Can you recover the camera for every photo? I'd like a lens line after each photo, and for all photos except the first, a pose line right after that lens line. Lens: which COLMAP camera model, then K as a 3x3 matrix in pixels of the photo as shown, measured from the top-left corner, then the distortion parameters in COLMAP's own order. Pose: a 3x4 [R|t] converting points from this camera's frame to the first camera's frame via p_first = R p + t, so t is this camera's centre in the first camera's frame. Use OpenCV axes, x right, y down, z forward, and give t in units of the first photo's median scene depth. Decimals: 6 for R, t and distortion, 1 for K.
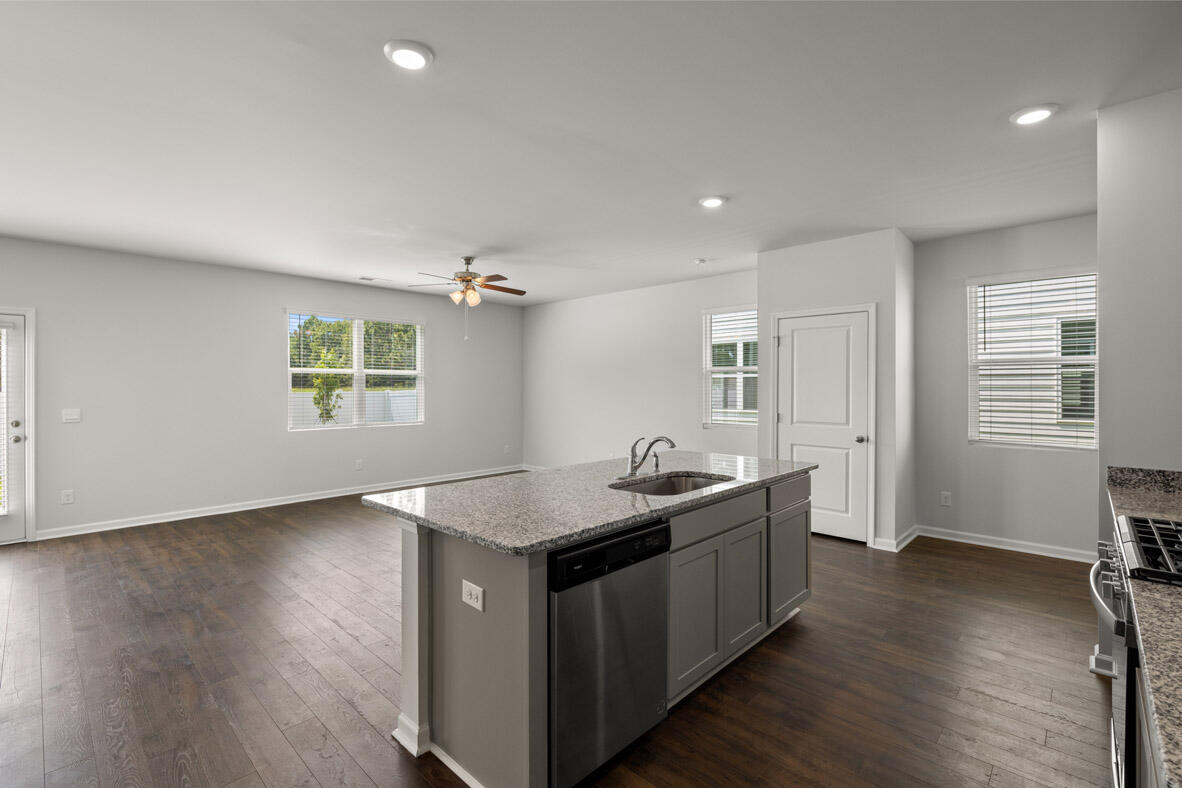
lens RADIAL K [[532.5, 0, 586.4], [0, 532.5, 392.3], [0, 0, 1]] dist [0.001214, 0.000230]
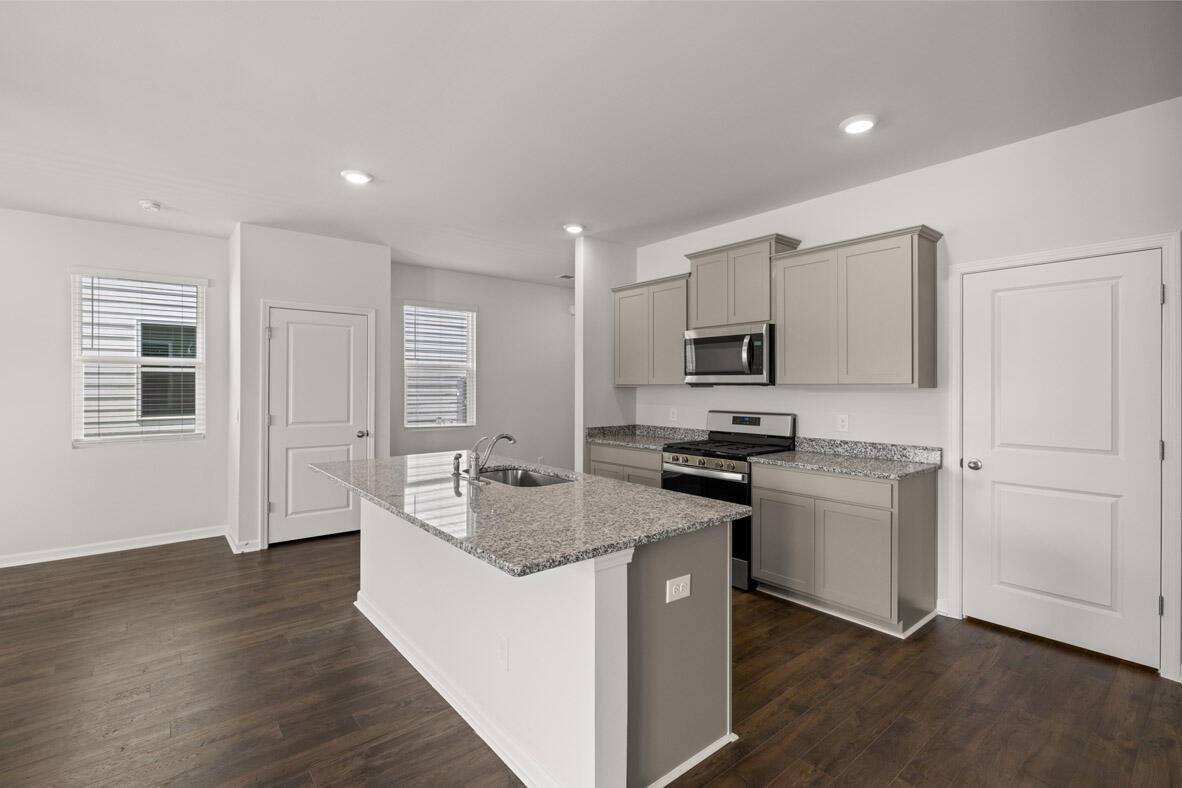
lens RADIAL K [[532.5, 0, 582.2], [0, 532.5, 399.4], [0, 0, 1]] dist [0.001214, 0.000230]
pose [[0.137598, -0.023503, 0.990209, -0.383546], [0.007912, 0.999713, 0.022629, -0.001641], [-0.990457, 0.004721, 0.137744, 0.321854]]
